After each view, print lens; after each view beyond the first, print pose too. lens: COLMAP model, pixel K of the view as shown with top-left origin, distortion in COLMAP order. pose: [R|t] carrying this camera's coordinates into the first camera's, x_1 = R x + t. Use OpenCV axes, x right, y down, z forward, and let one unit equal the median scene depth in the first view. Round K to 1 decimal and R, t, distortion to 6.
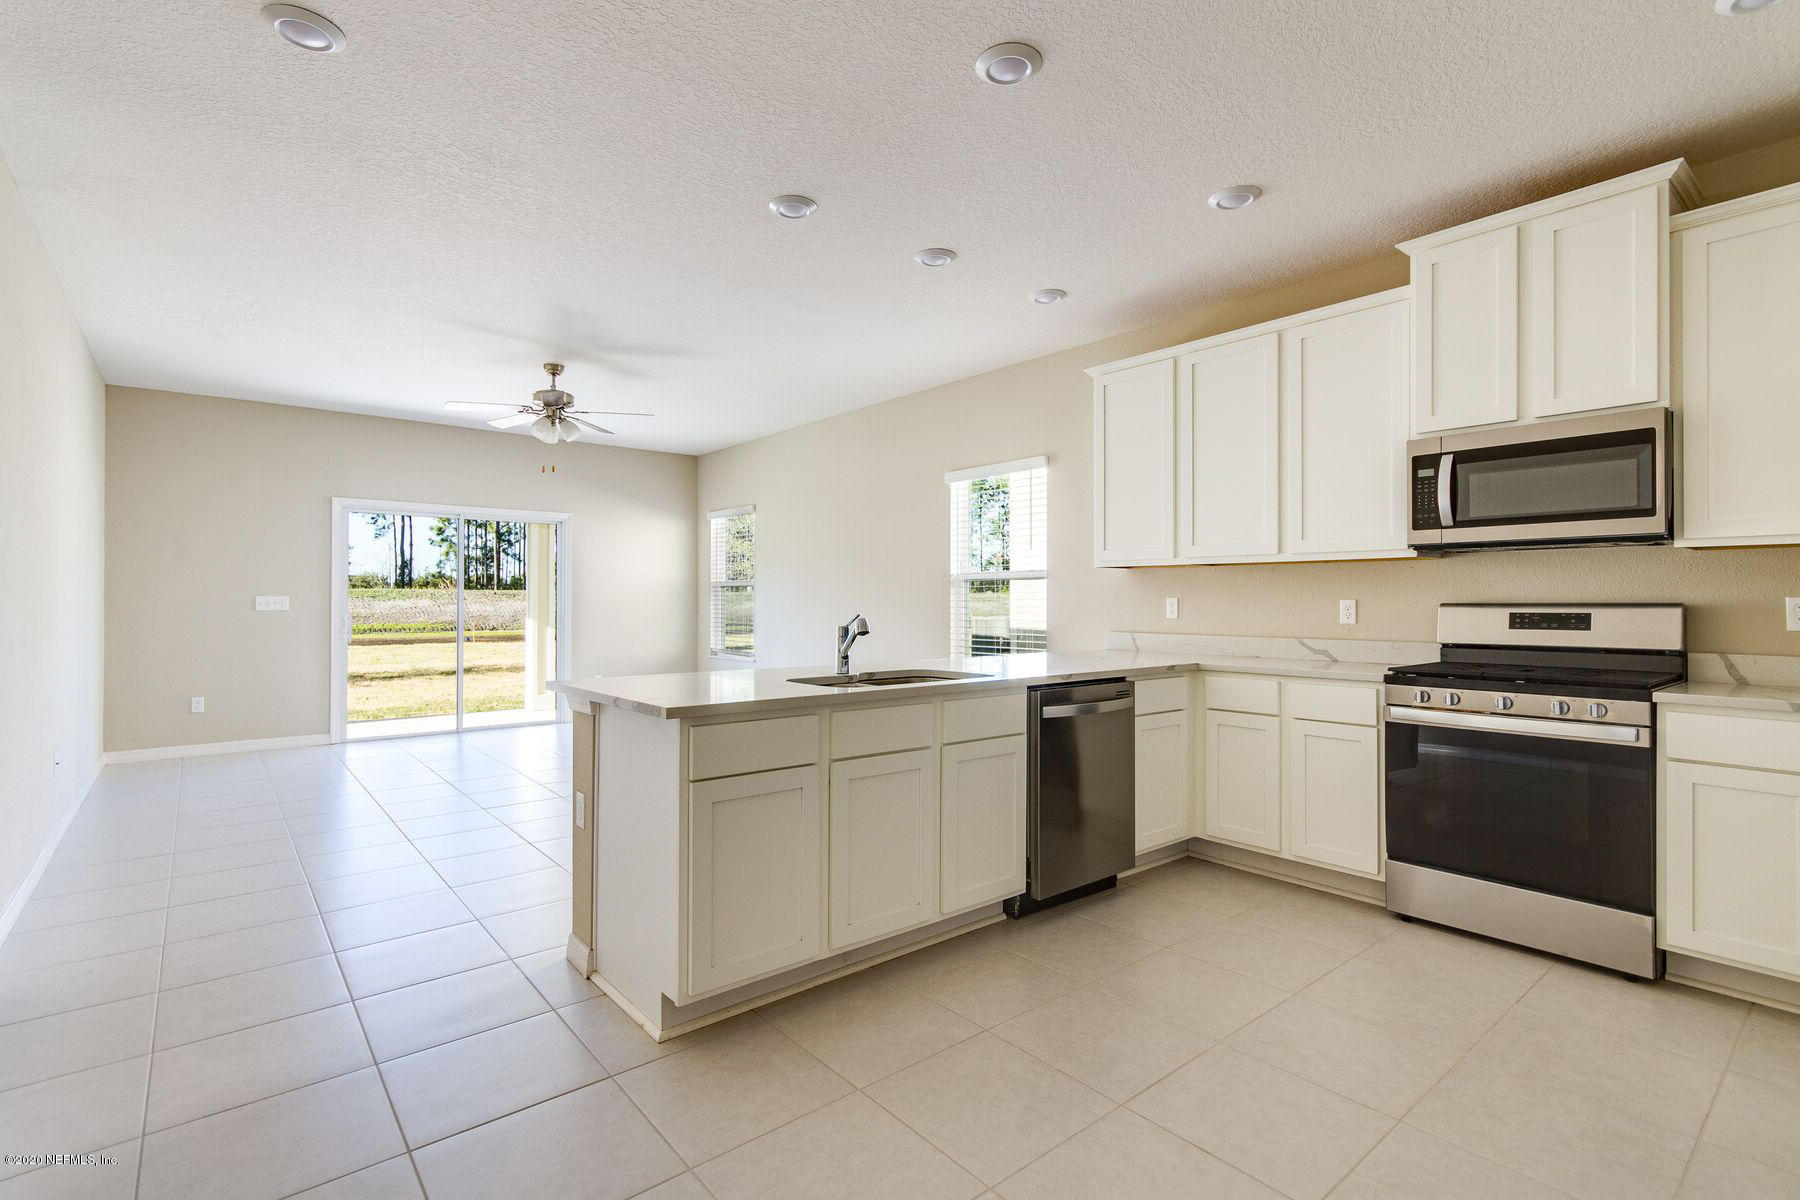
lens RADIAL K [[834.1, 0, 894.7], [0, 834.1, 597.0], [0, 0, 1]] dist [0.003670, -0.000295]
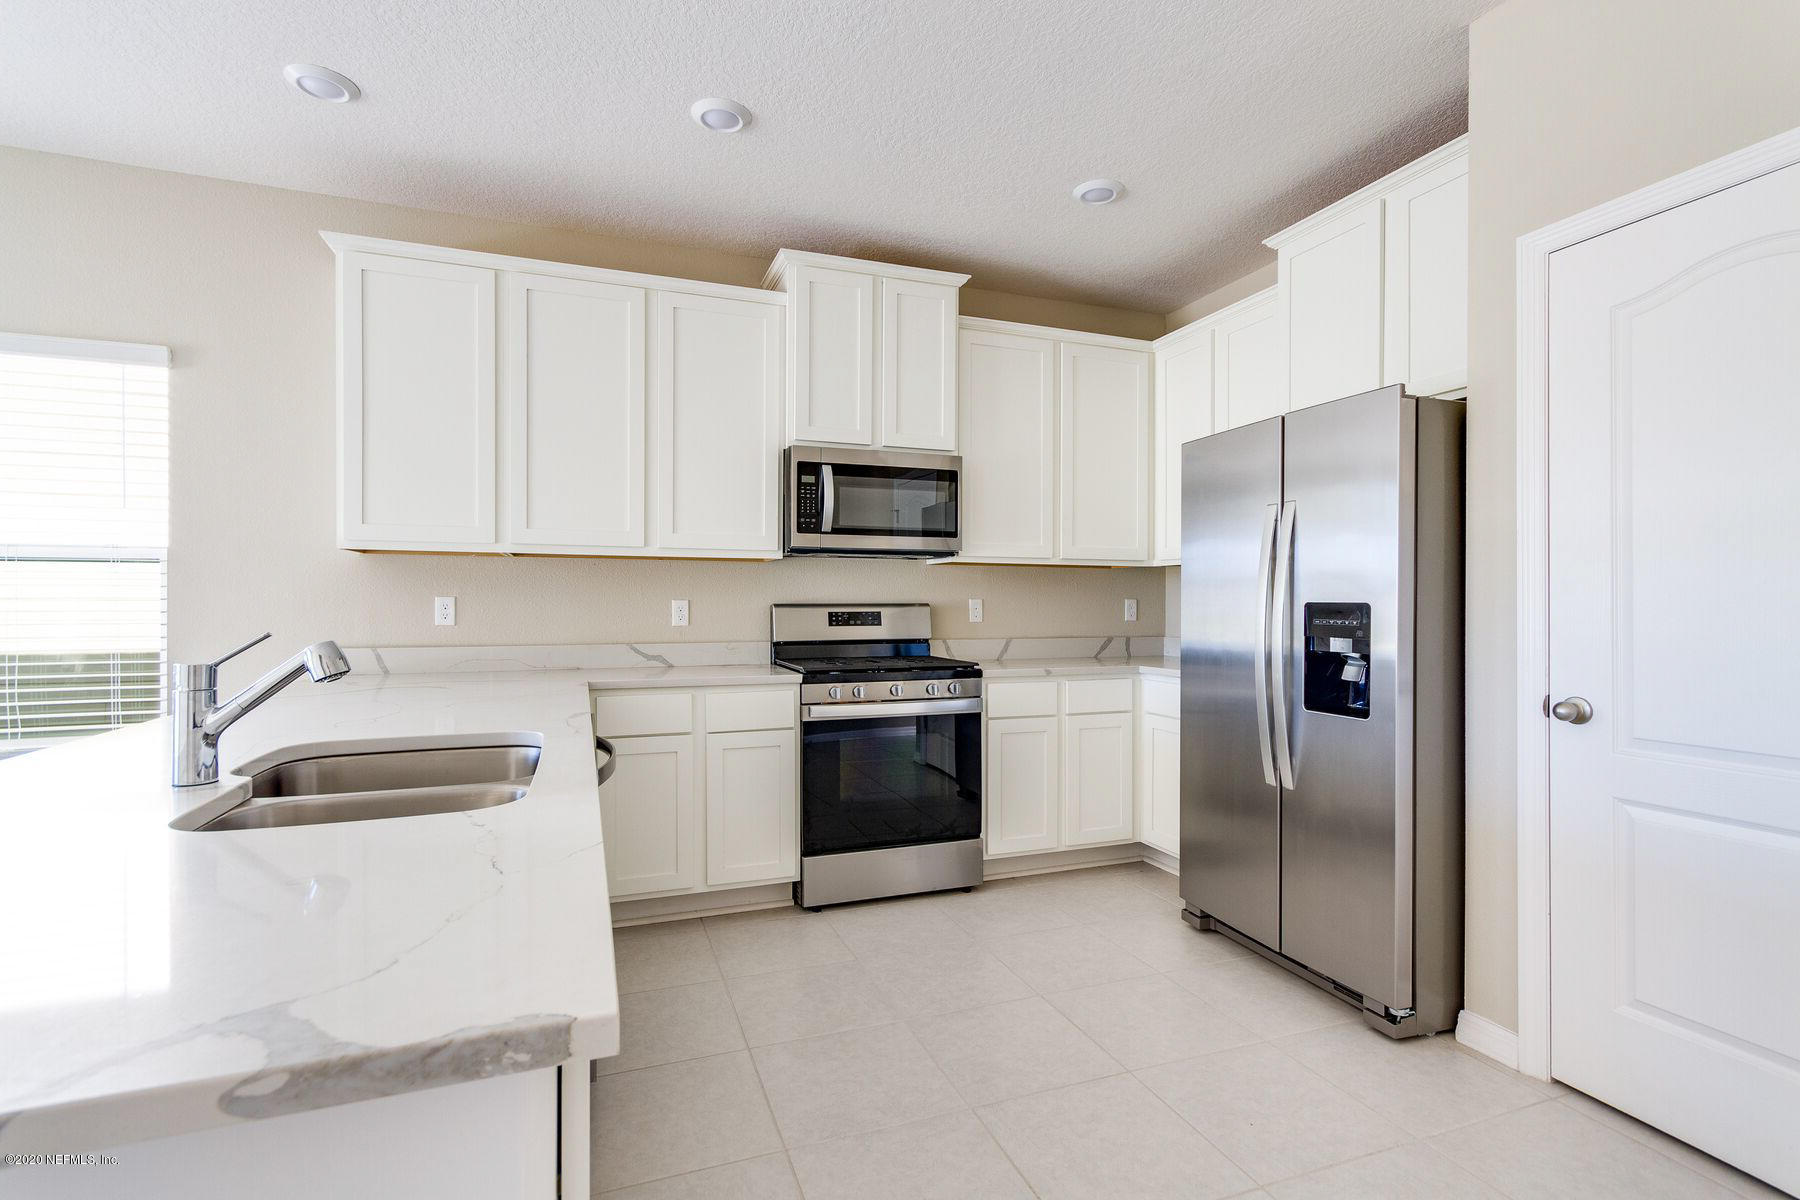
lens RADIAL K [[839.2, 0, 893.1], [0, 839.2, 608.5], [0, 0, 1]] dist [0.001349, 0.000239]
pose [[0.339088, -0.006867, 0.940729, -0.300021], [-0.005221, 0.999944, 0.009181, 0.002938], [-0.940740, -0.008024, 0.339034, 0.512303]]
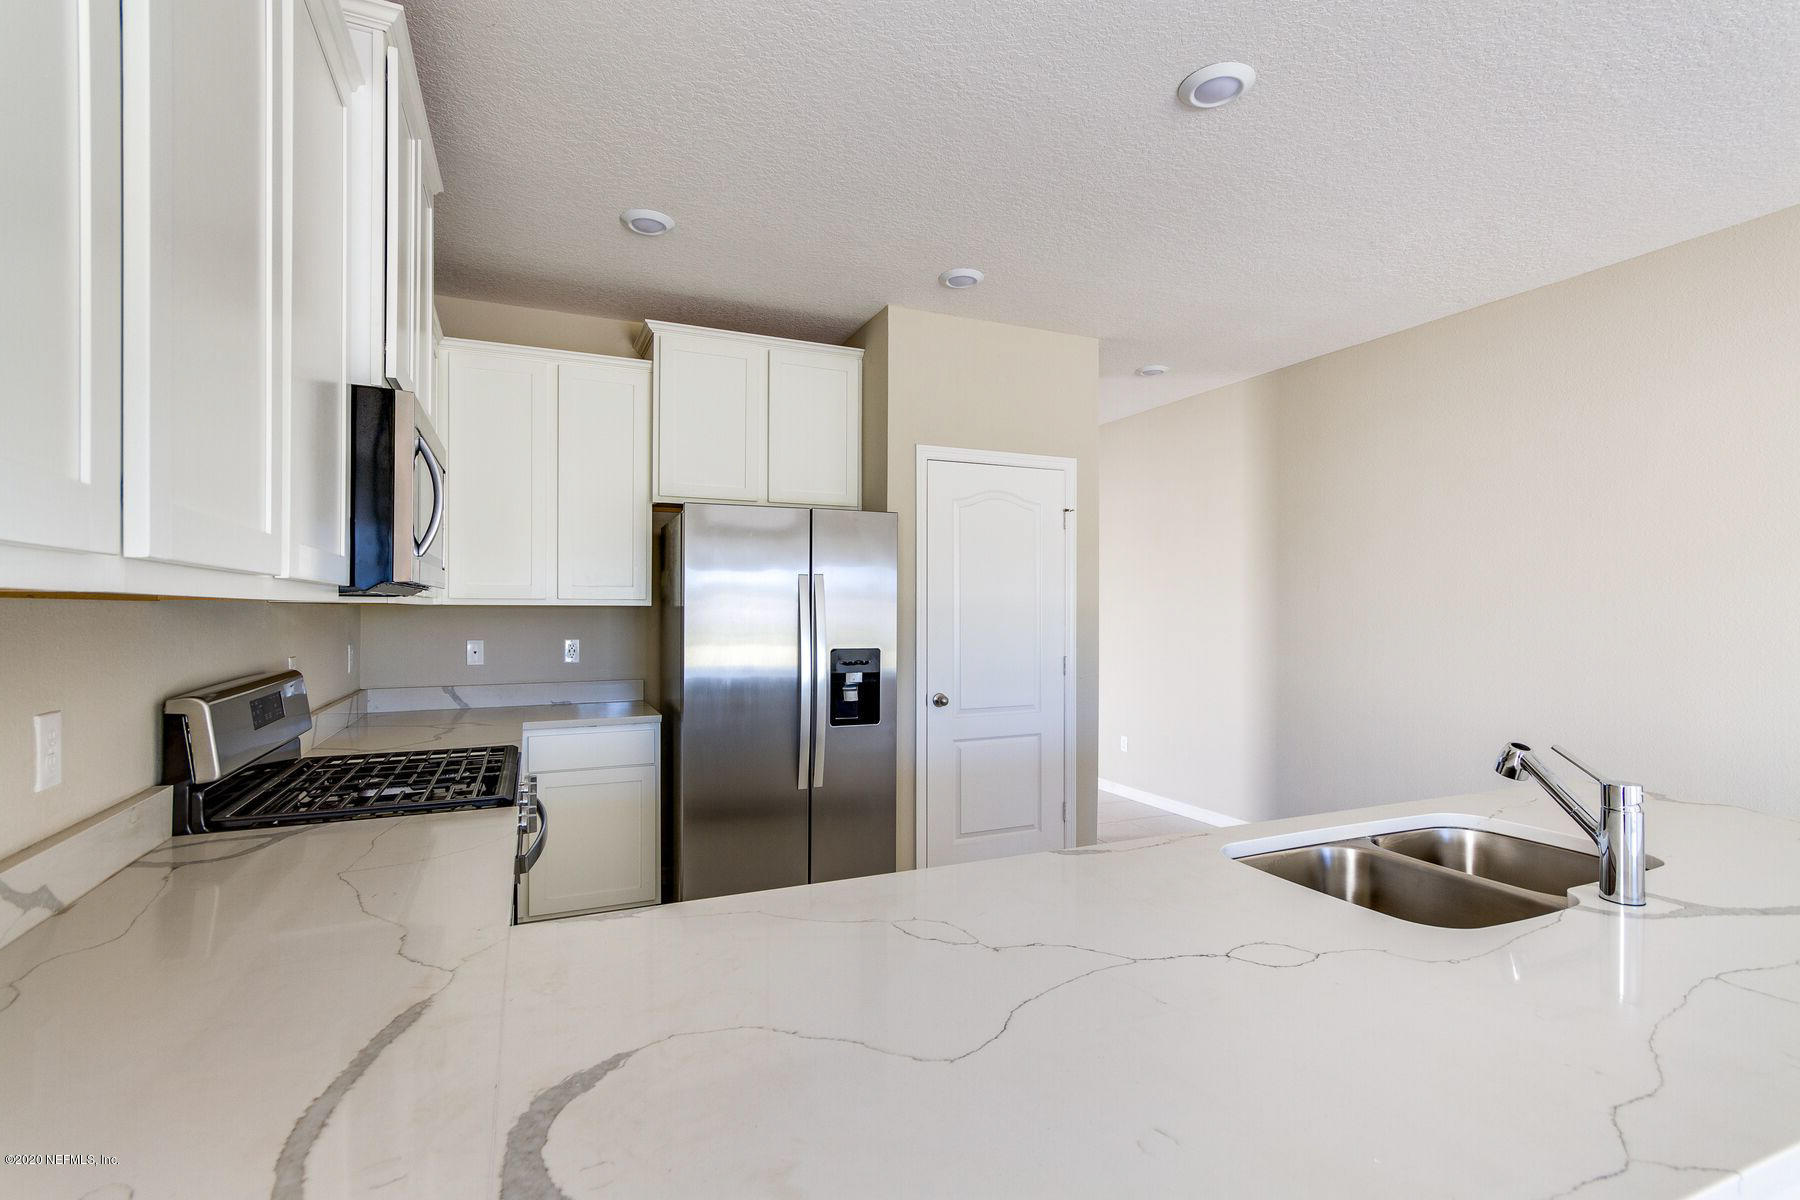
lens RADIAL K [[839.2, 0, 893.1], [0, 839.2, 608.5], [0, 0, 1]] dist [0.001349, 0.000239]
pose [[-0.956664, -0.003969, 0.291166, 0.145511], [-0.005419, 0.999977, -0.004175, -0.042668], [-0.291143, -0.005572, -0.956663, 1.376347]]
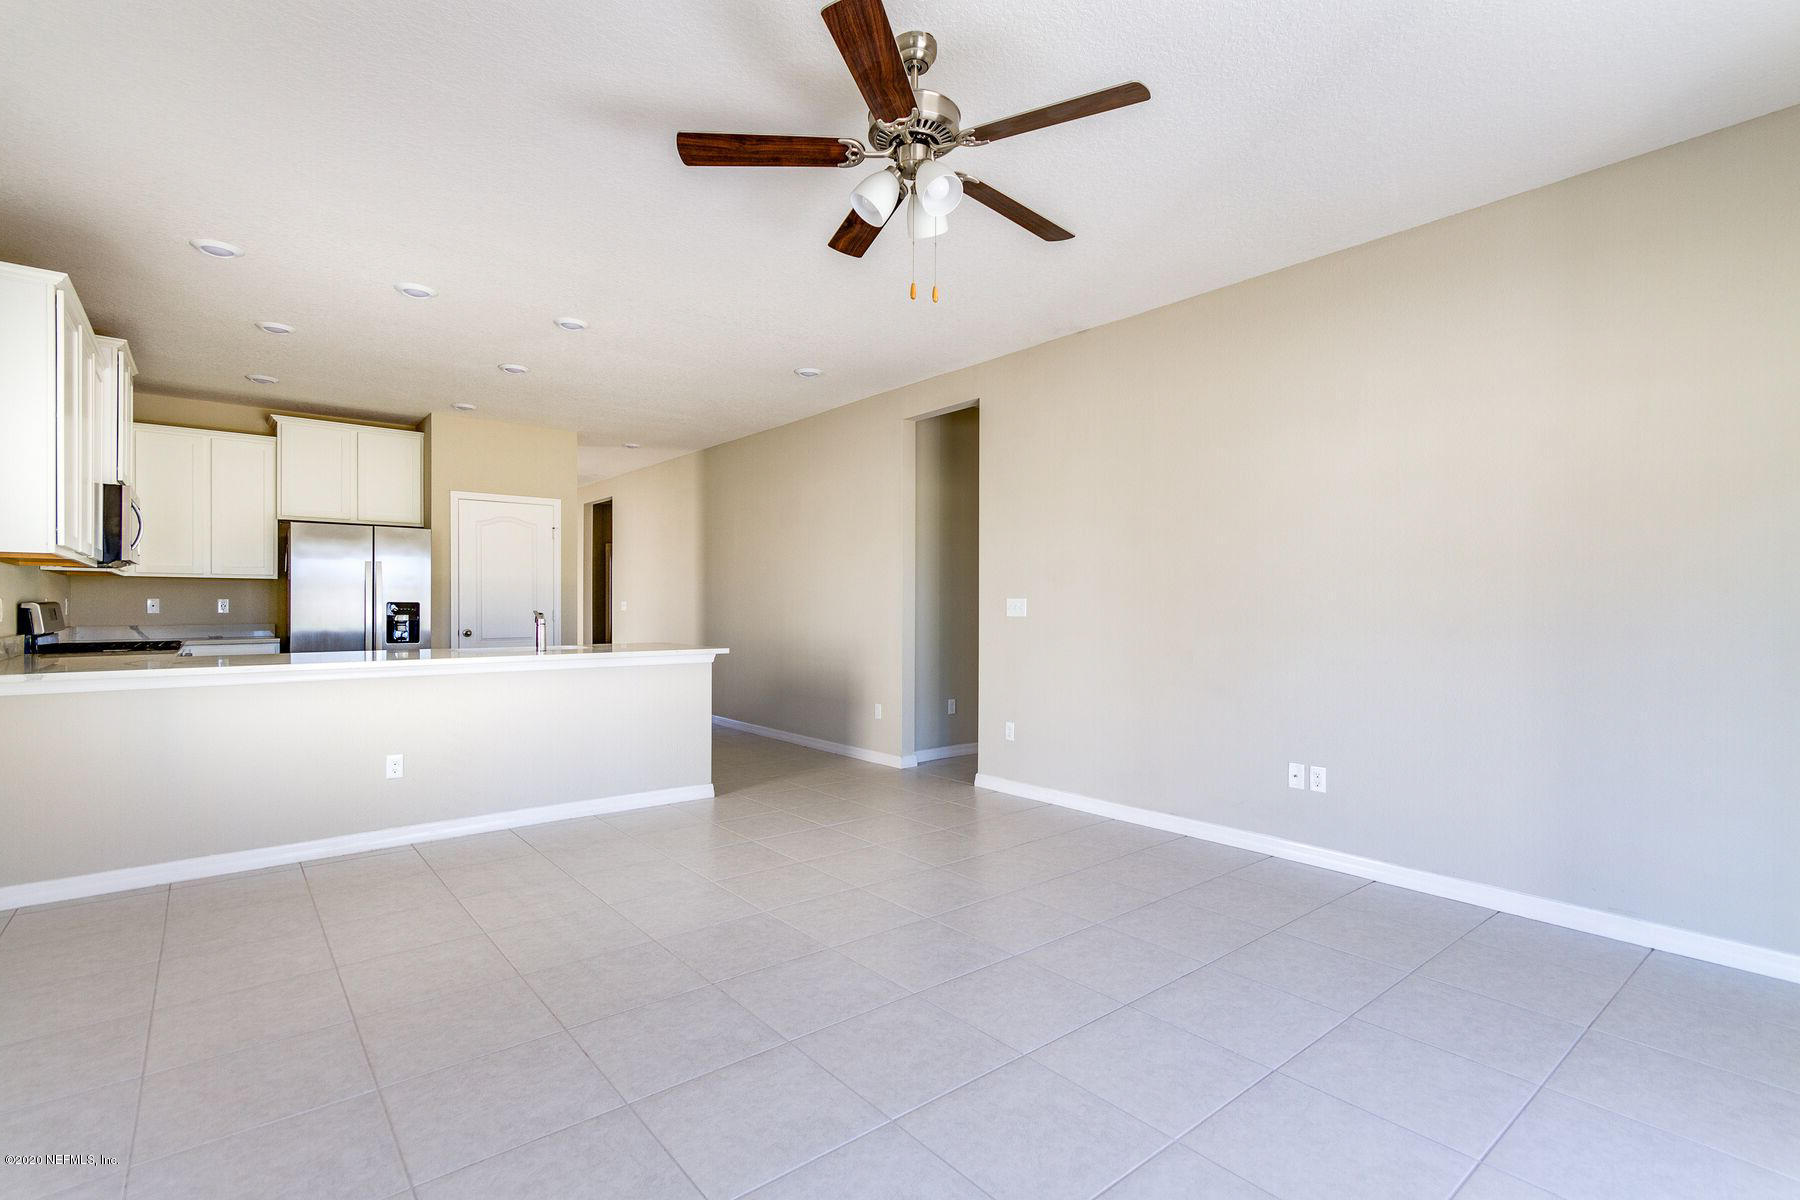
lens RADIAL K [[829.8, 0, 898.2], [0, 829.8, 606.8], [0, 0, 1]] dist [0.003376, 0.000502]
pose [[-0.999910, -0.003550, 0.012930, -0.664314], [-0.003595, 0.999987, -0.003503, 0.015996], [-0.012918, -0.003550, -0.999910, 2.283106]]
